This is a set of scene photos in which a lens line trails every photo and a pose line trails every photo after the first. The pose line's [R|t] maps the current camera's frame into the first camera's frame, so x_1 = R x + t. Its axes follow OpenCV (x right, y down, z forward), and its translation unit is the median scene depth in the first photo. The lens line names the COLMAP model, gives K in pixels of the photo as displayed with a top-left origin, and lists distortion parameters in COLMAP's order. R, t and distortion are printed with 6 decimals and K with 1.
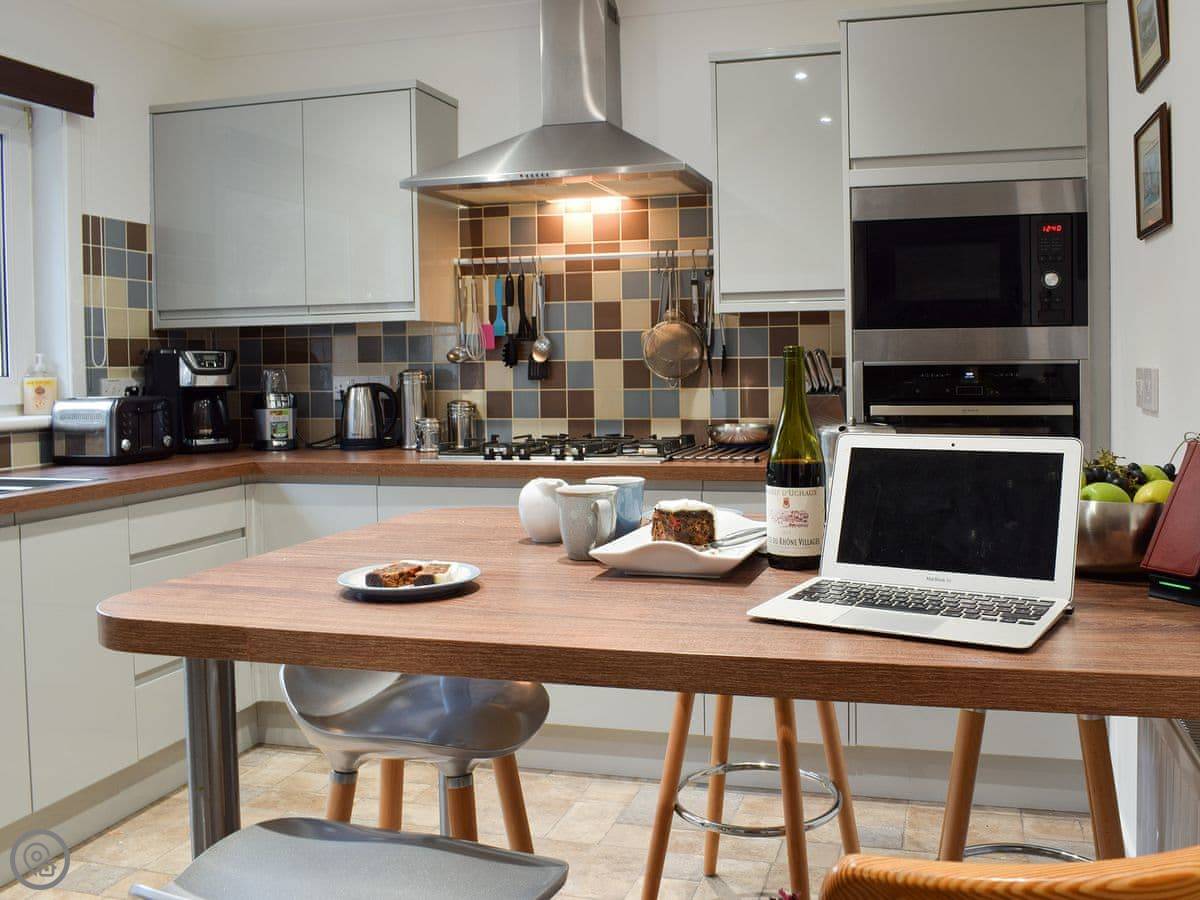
lens RADIAL K [[1140.7, 0, 605.6], [0, 1140.7, 403.8], [0, 0, 1]] dist [-0.055607, 0.012796]
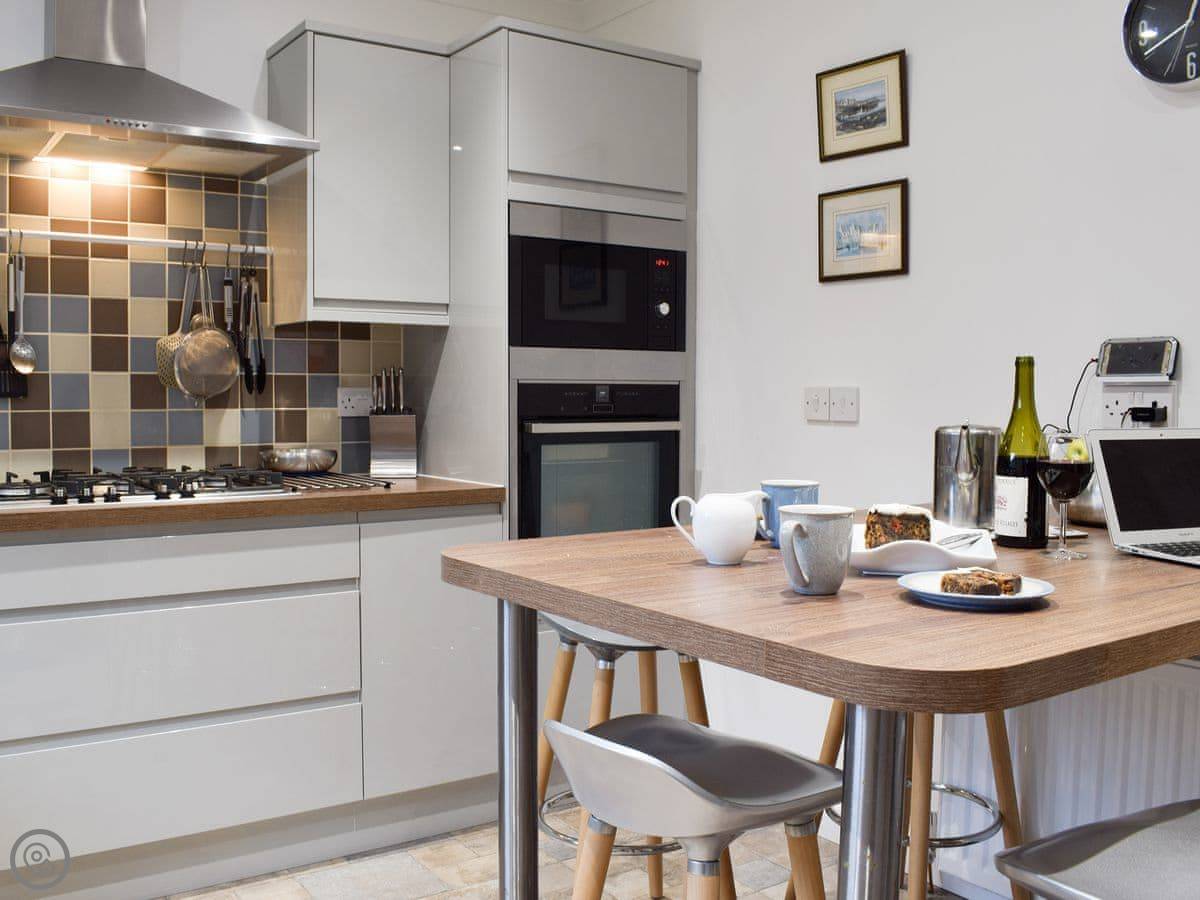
lens RADIAL K [[1170.2, 0, 600.0], [0, 1170.2, 450.0], [0, 0, 1]] dist [-0.089690, 0.002234]
pose [[0.627459, -0.020969, 0.778367, -0.401621], [0.015768, 0.999775, 0.014222, 0.008477], [-0.778490, 0.003349, 0.627648, 0.244302]]
